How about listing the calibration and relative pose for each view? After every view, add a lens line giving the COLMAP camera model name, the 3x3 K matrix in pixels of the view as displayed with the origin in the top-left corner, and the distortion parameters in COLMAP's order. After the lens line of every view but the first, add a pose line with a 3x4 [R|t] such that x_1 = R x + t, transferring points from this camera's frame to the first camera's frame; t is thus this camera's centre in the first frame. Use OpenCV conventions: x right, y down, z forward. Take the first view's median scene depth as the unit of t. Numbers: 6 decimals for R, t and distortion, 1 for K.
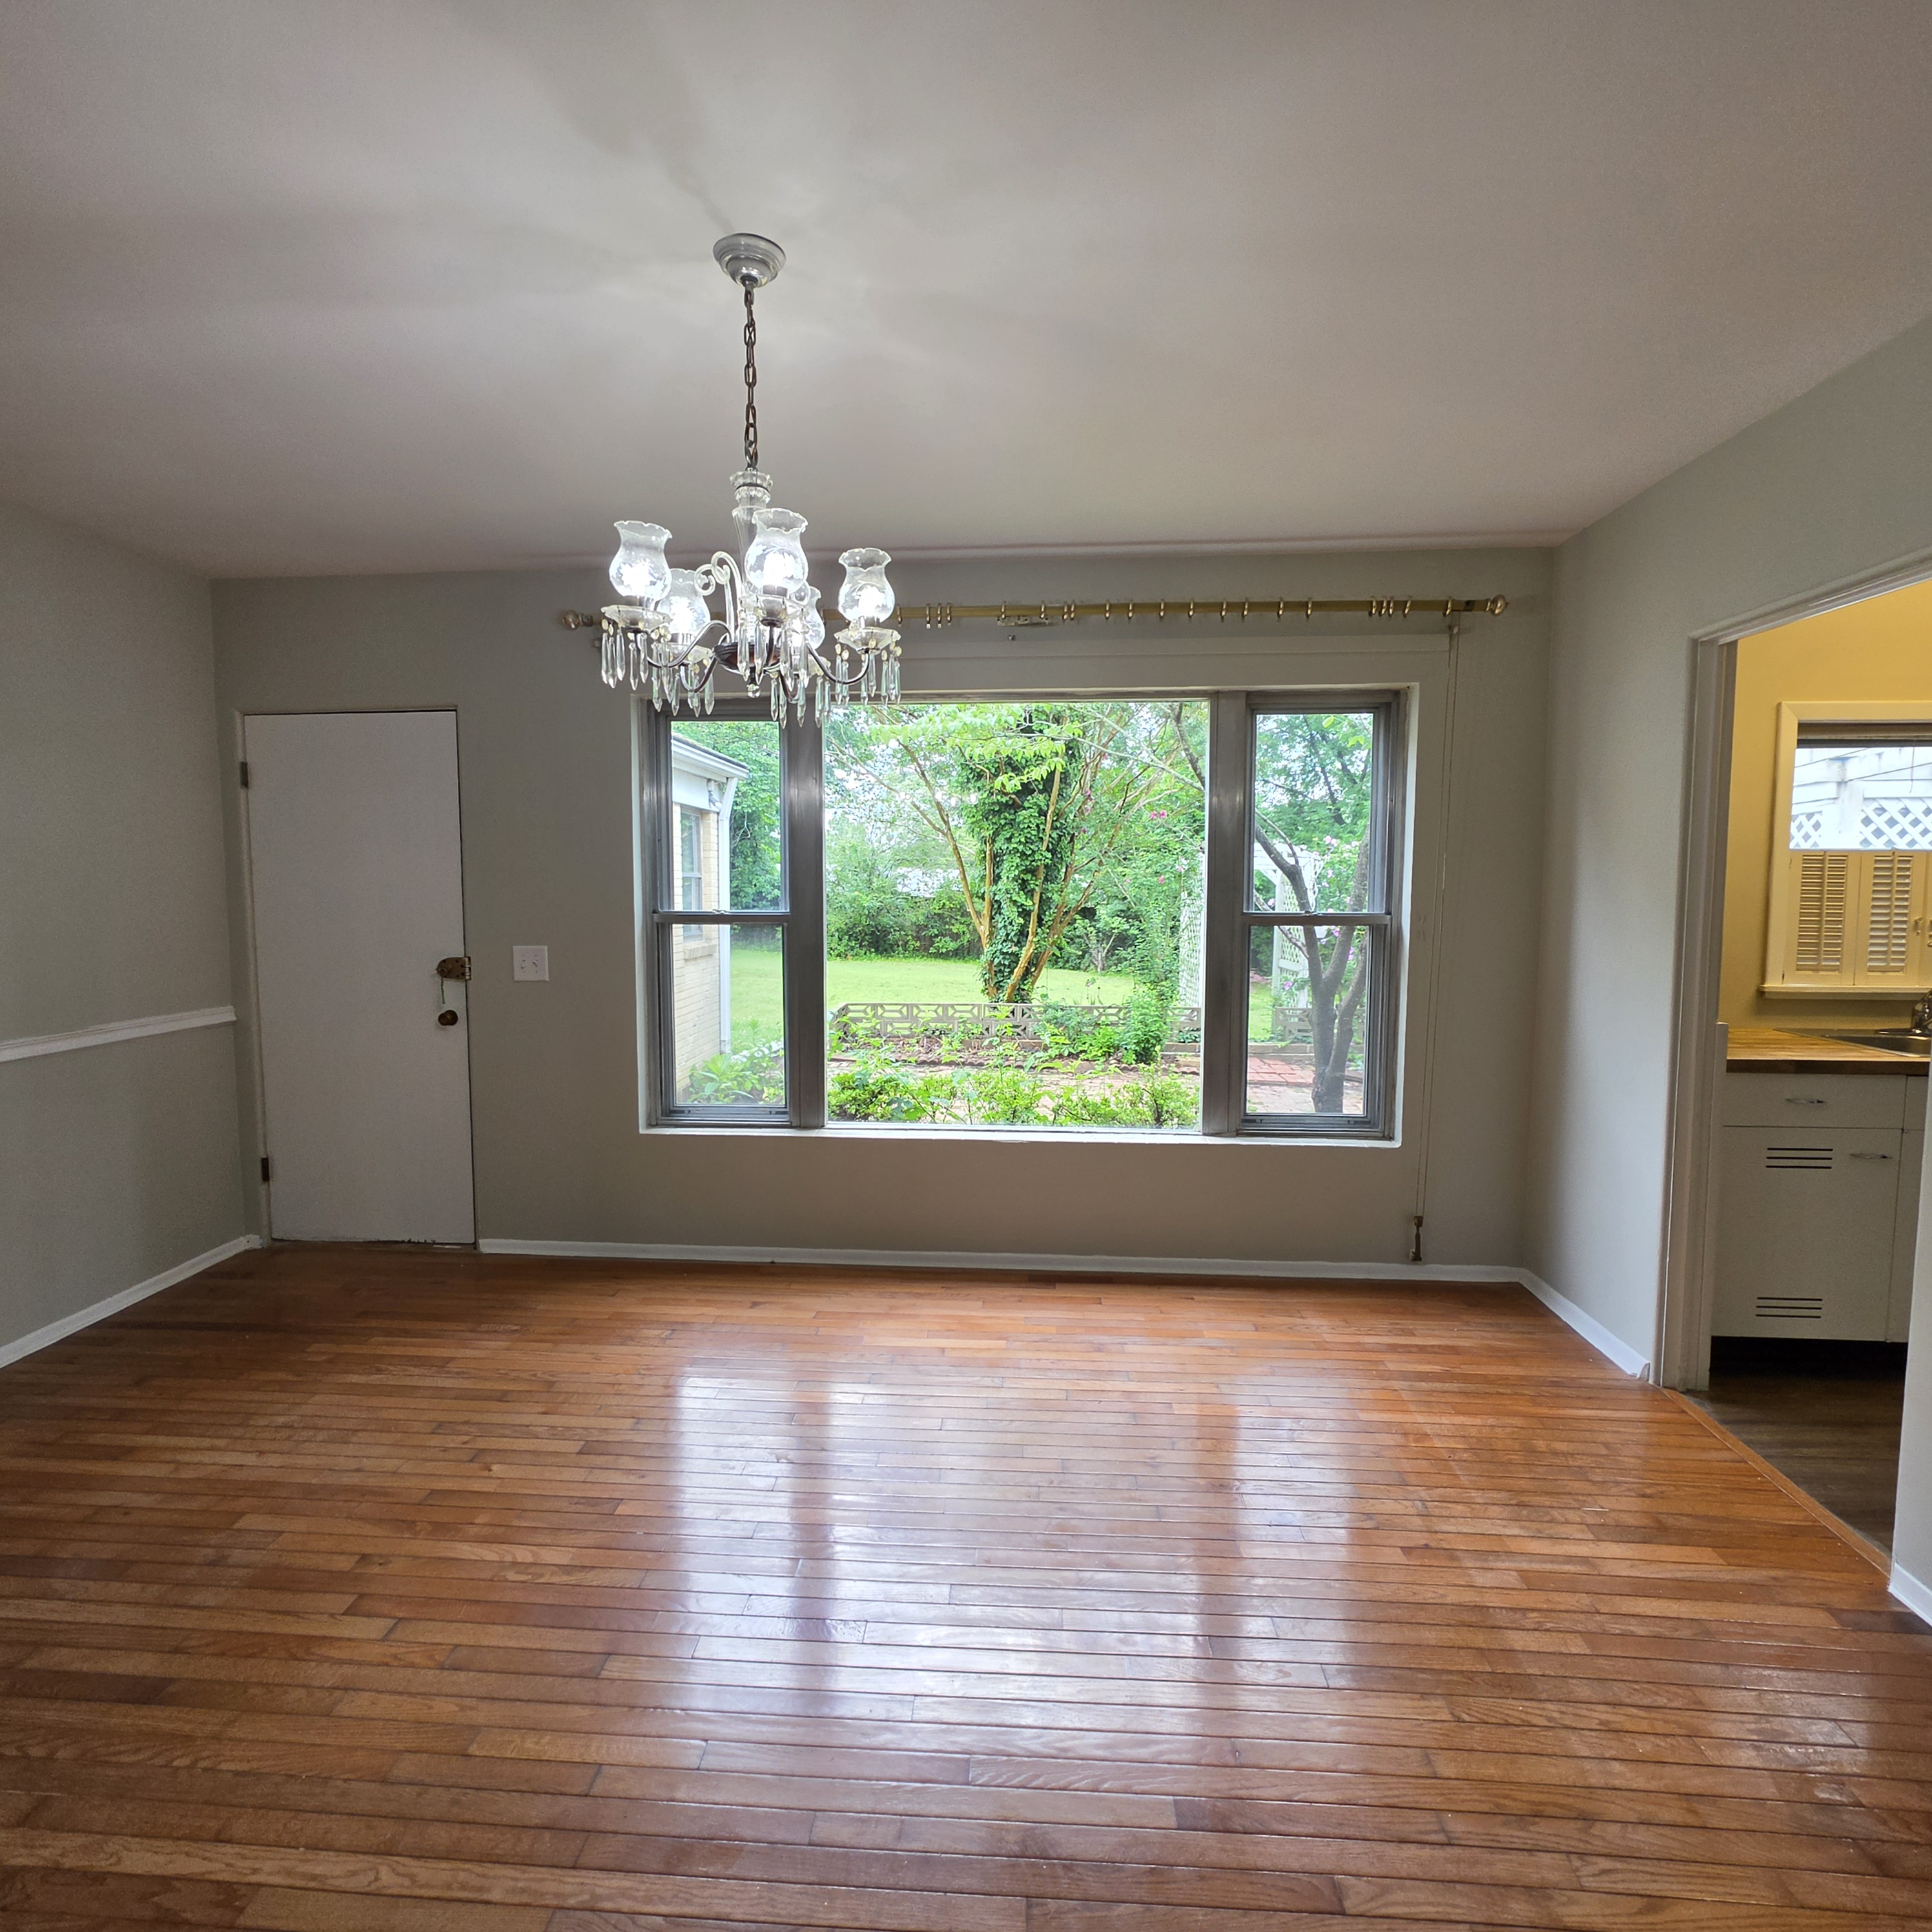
lens RADIAL K [[1026.6, 0, 956.6], [0, 1026.6, 968.0], [0, 0, 1]] dist [-0.006110, 0.000385]
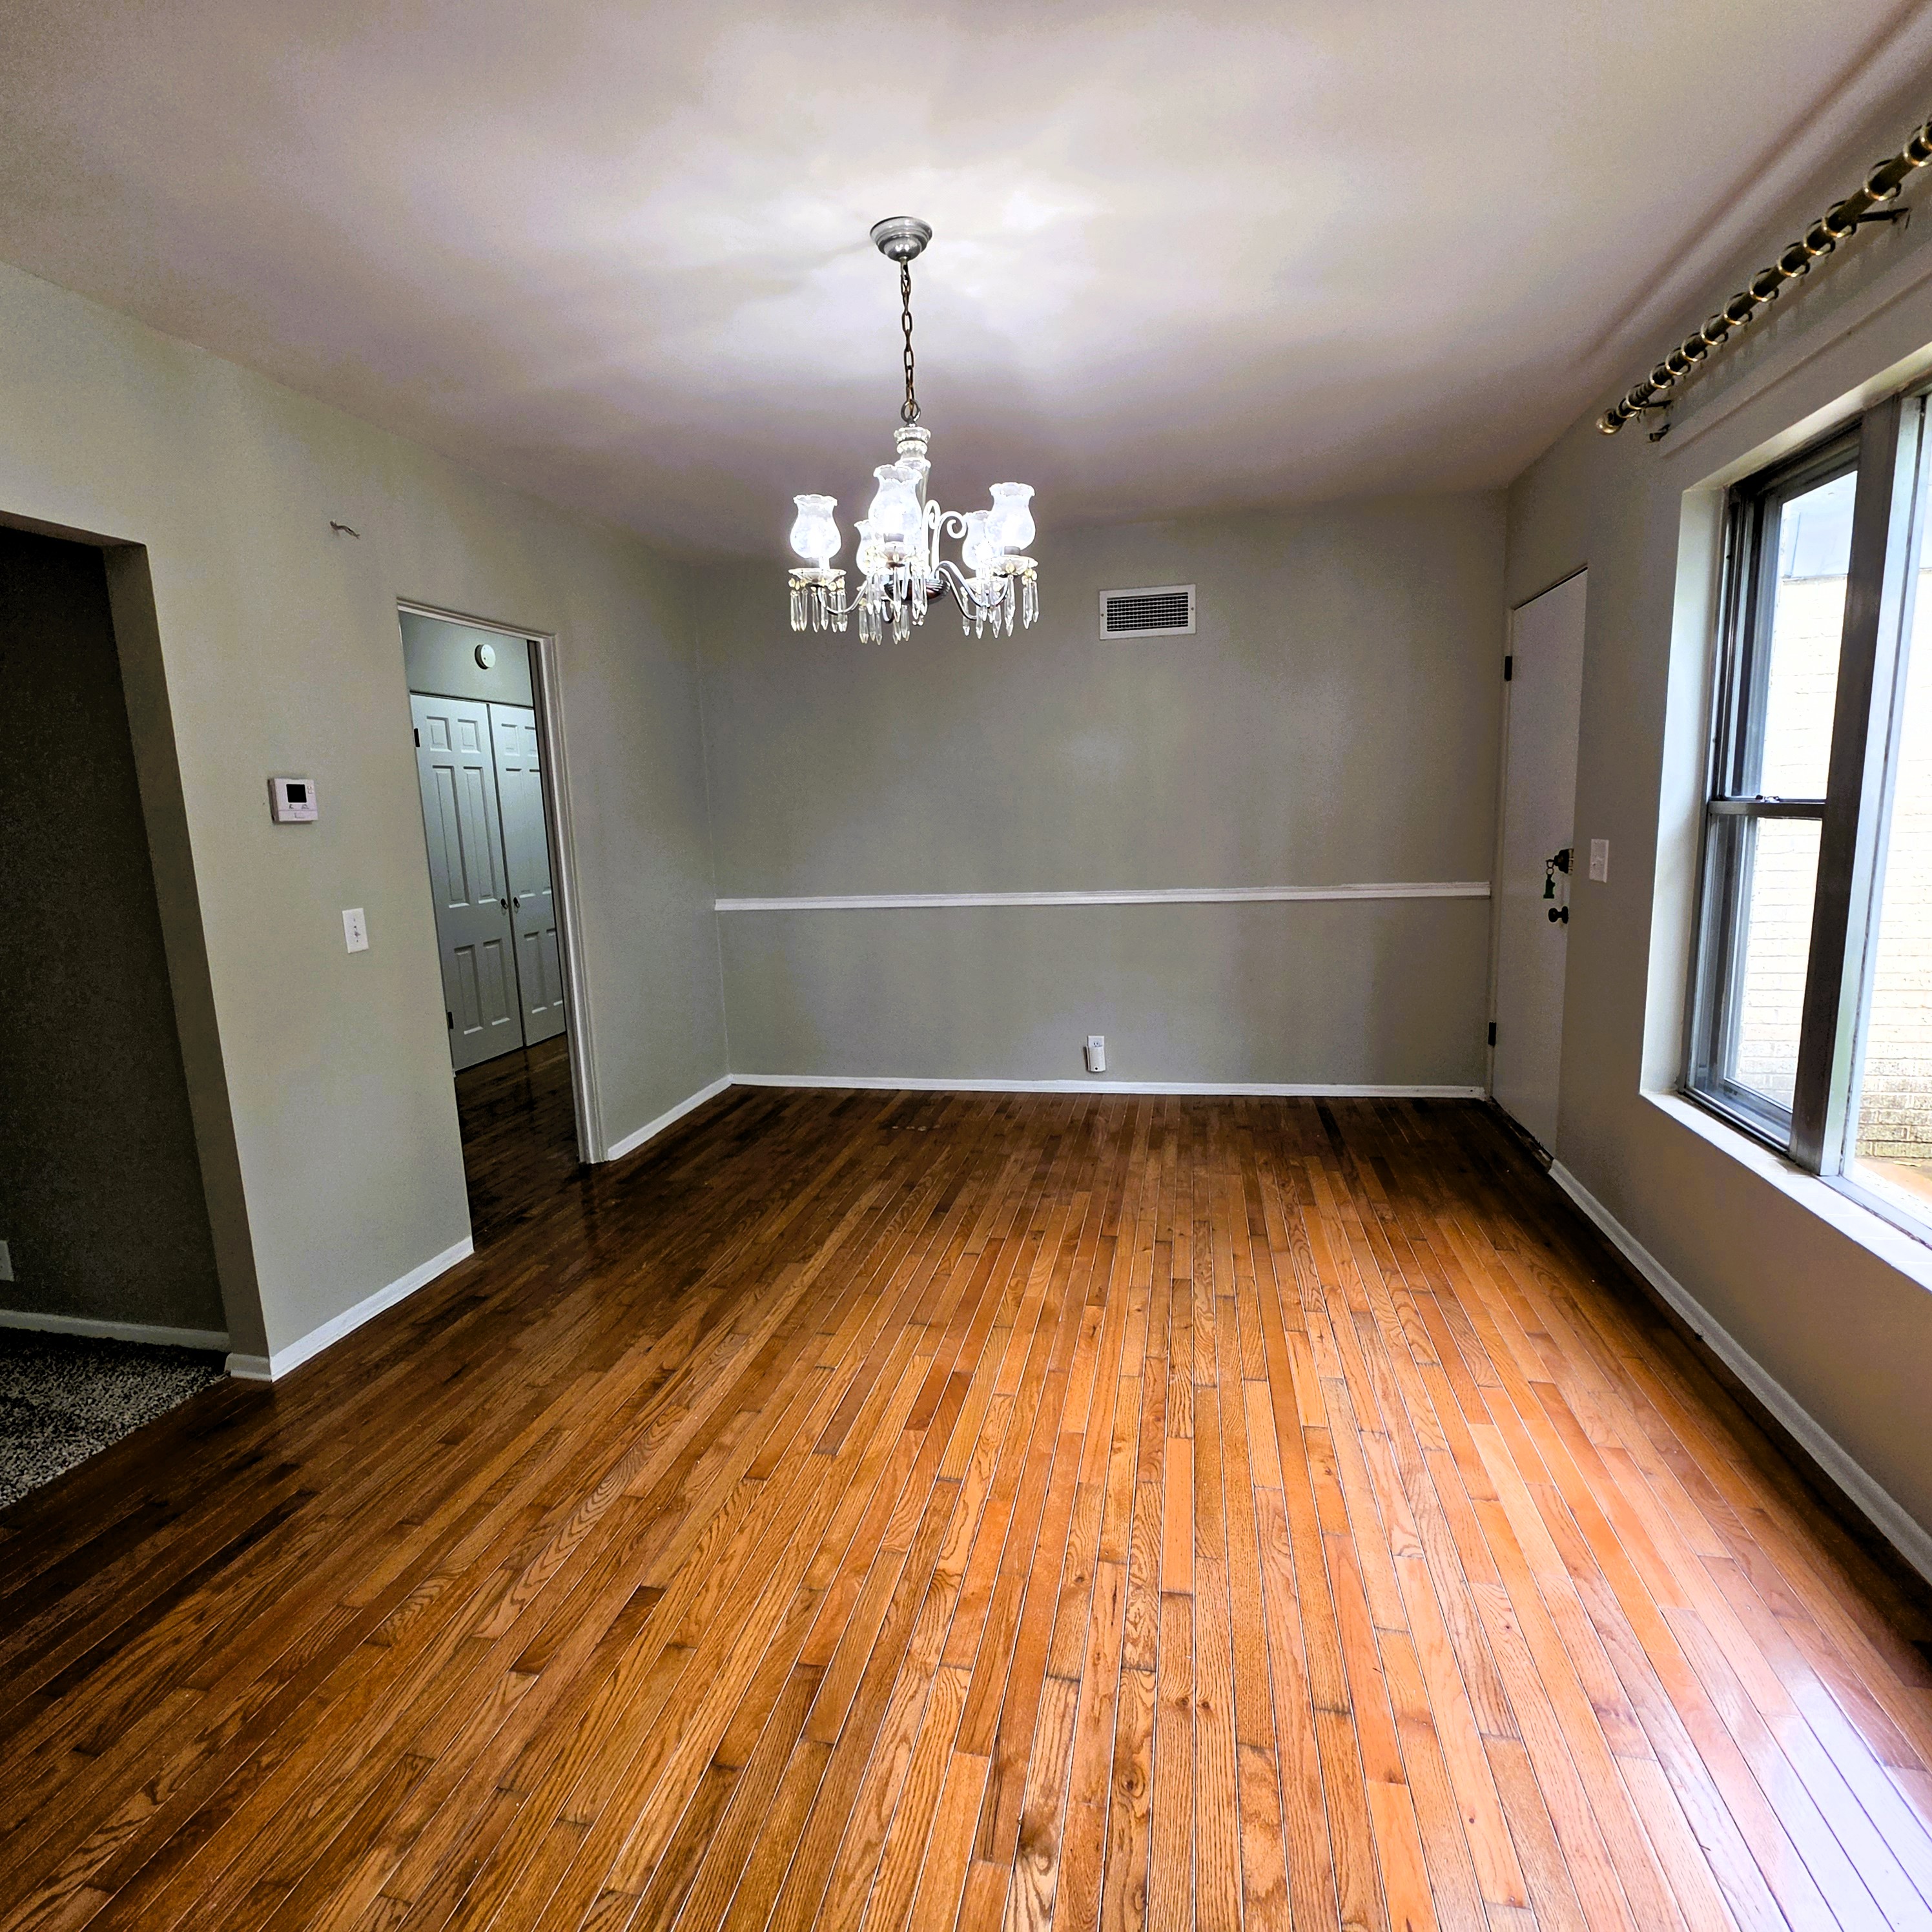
lens RADIAL K [[1026.6, 0, 955.5], [0, 1026.6, 961.0], [0, 0, 1]] dist [-0.006110, 0.000385]
pose [[-0.151449, 0.157967, -0.975761, 0.634254], [-0.043226, 0.985145, 0.166195, -0.051363], [0.987520, 0.067349, -0.142370, 0.774993]]
